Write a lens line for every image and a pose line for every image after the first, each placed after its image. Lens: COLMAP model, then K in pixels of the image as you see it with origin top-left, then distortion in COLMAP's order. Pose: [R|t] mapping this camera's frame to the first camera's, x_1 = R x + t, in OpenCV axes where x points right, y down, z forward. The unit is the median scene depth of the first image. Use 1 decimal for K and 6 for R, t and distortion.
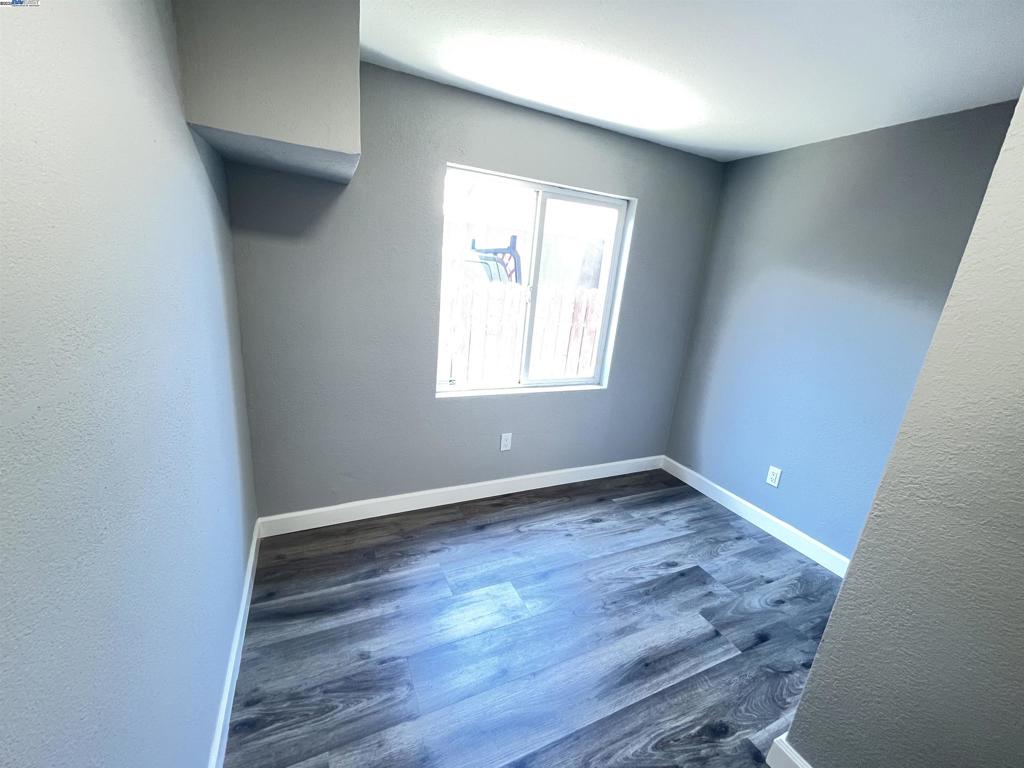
lens RADIAL K [[412.8, 0, 504.1], [0, 412.8, 385.4], [0, 0, 1]] dist [-0.001072, -0.000053]
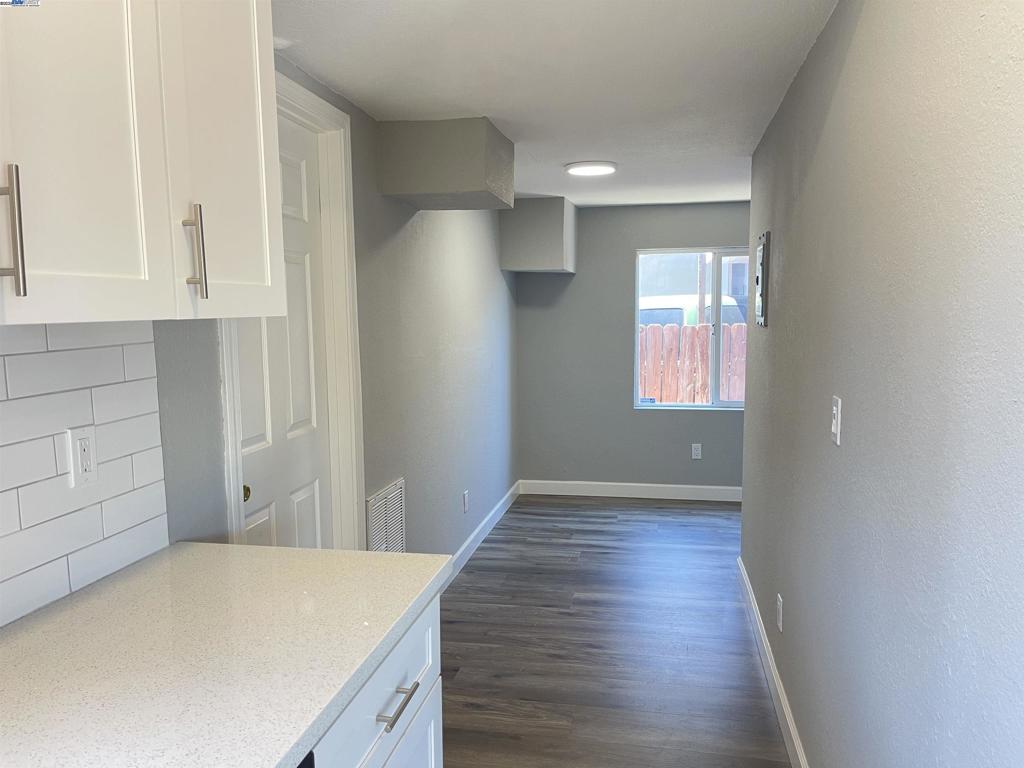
lens RADIAL K [[773.2, 0, 514.0], [0, 773.2, 391.0], [0, 0, 1]] dist [0.064214, -0.088390]
pose [[0.808038, -0.031403, -0.588293, 1.211993], [-0.080983, 0.983178, -0.163714, 0.502923], [0.583538, 0.179929, 0.791902, -1.509509]]
